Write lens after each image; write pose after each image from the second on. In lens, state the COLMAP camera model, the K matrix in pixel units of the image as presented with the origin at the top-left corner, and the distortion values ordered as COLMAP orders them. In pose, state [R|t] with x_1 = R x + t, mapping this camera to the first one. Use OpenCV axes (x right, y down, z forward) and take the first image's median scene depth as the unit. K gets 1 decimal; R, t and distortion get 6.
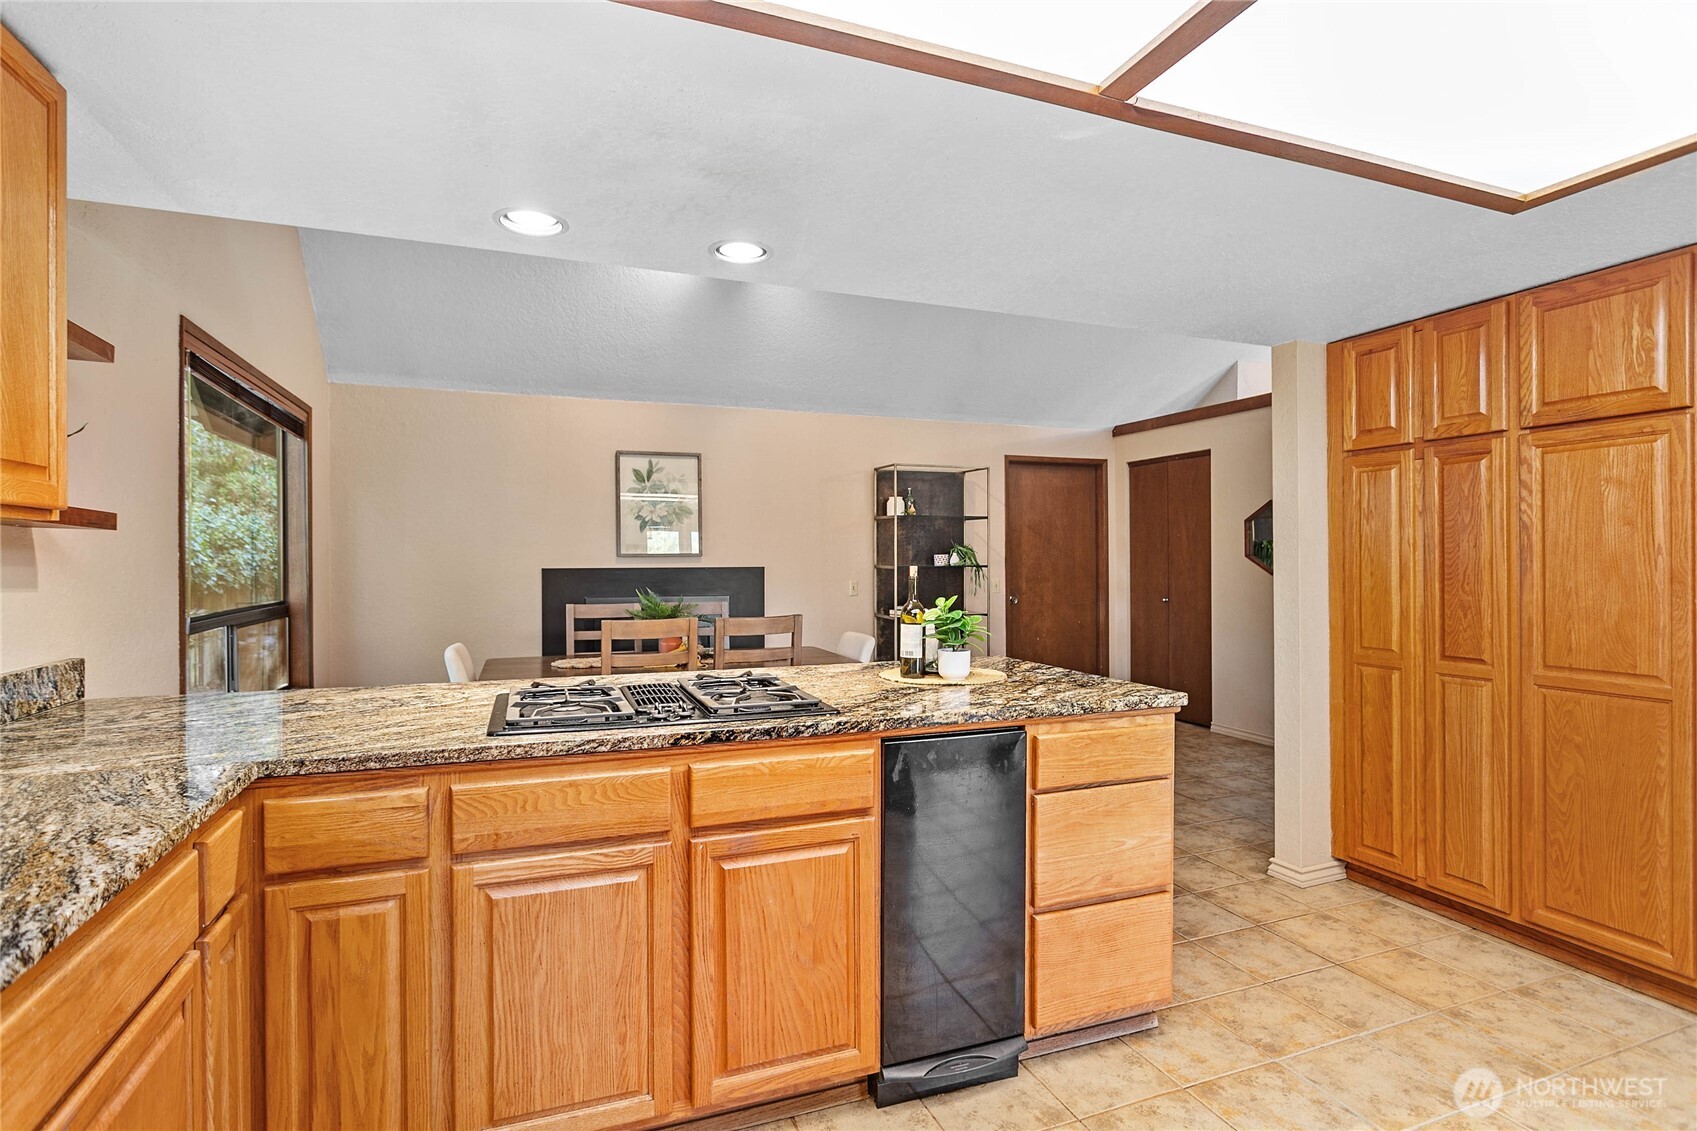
lens RADIAL K [[843.3, 0, 849.7], [0, 843.3, 559.4], [0, 0, 1]] dist [-0.008643, 0.000673]
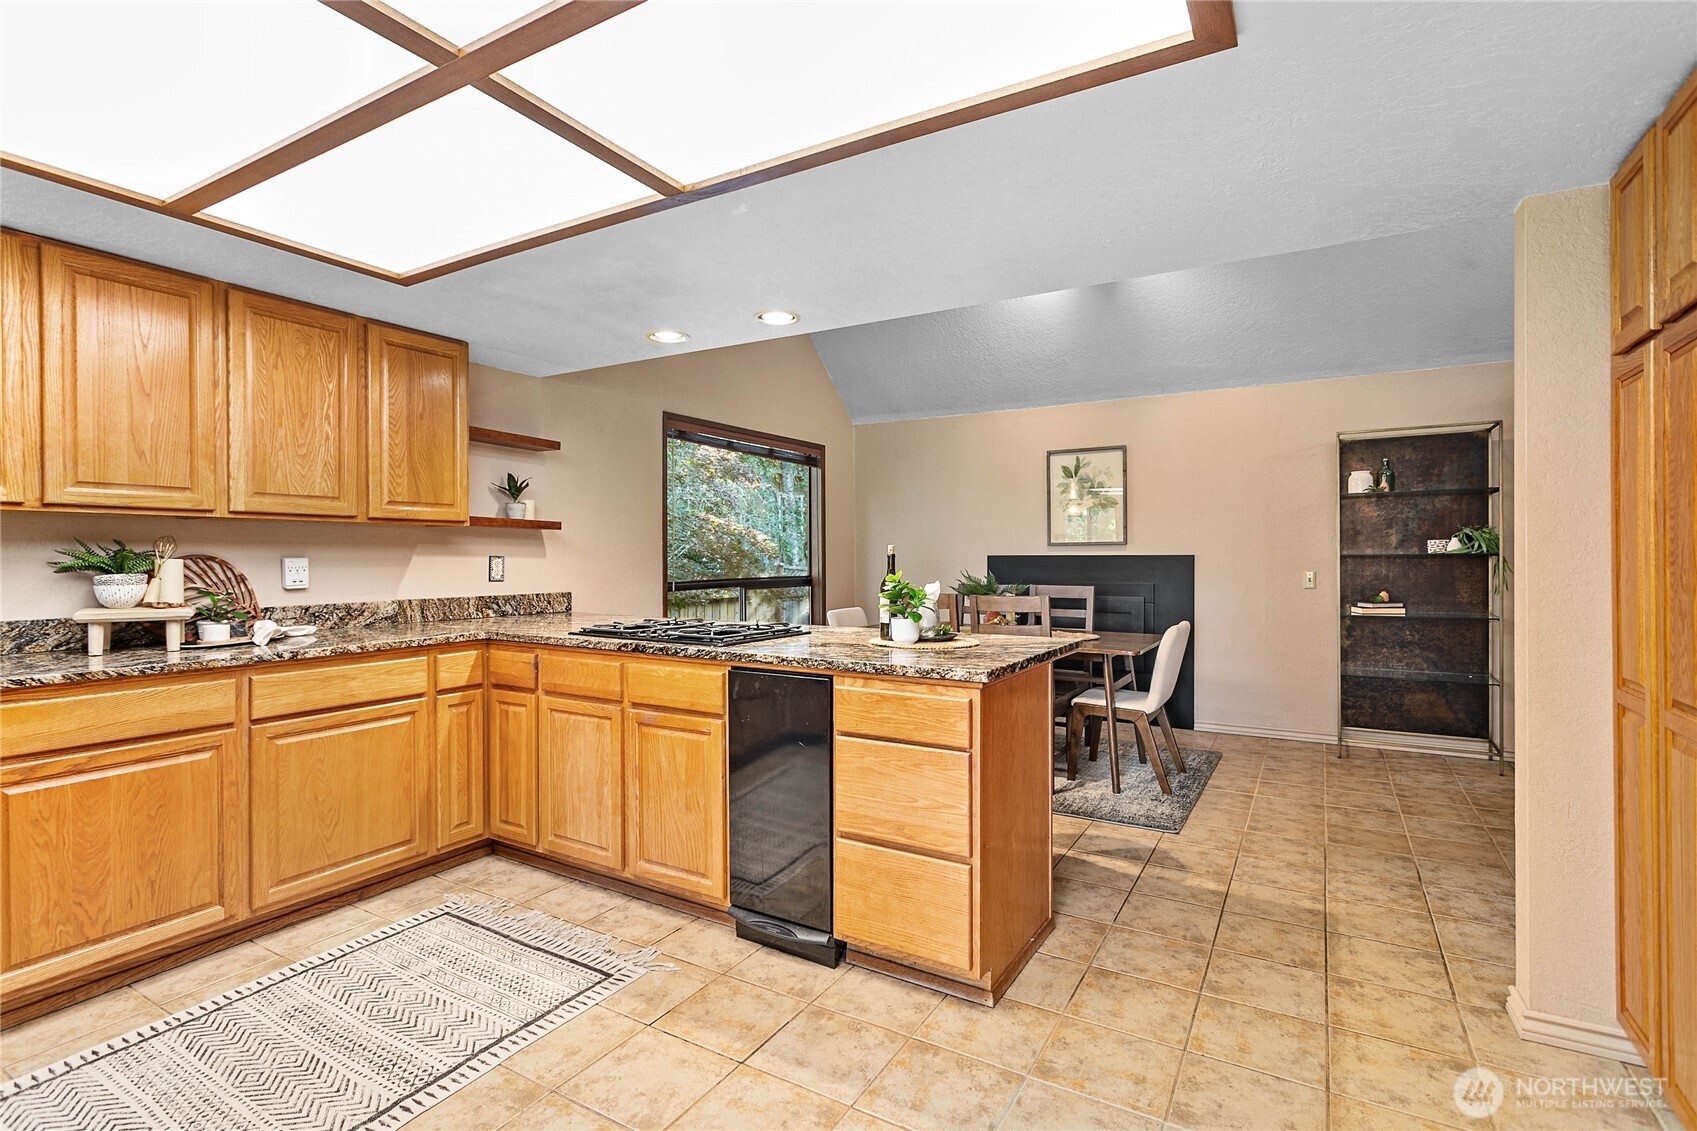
lens RADIAL K [[822.8, 0, 841.8], [0, 822.8, 559.9], [0, 0, 1]] dist [0.002880, -0.000172]
pose [[0.604530, 0.005540, -0.796563, 0.805652], [-0.000689, 0.999979, 0.006432, 0.017719], [0.796582, -0.003340, 0.604521, 0.214249]]
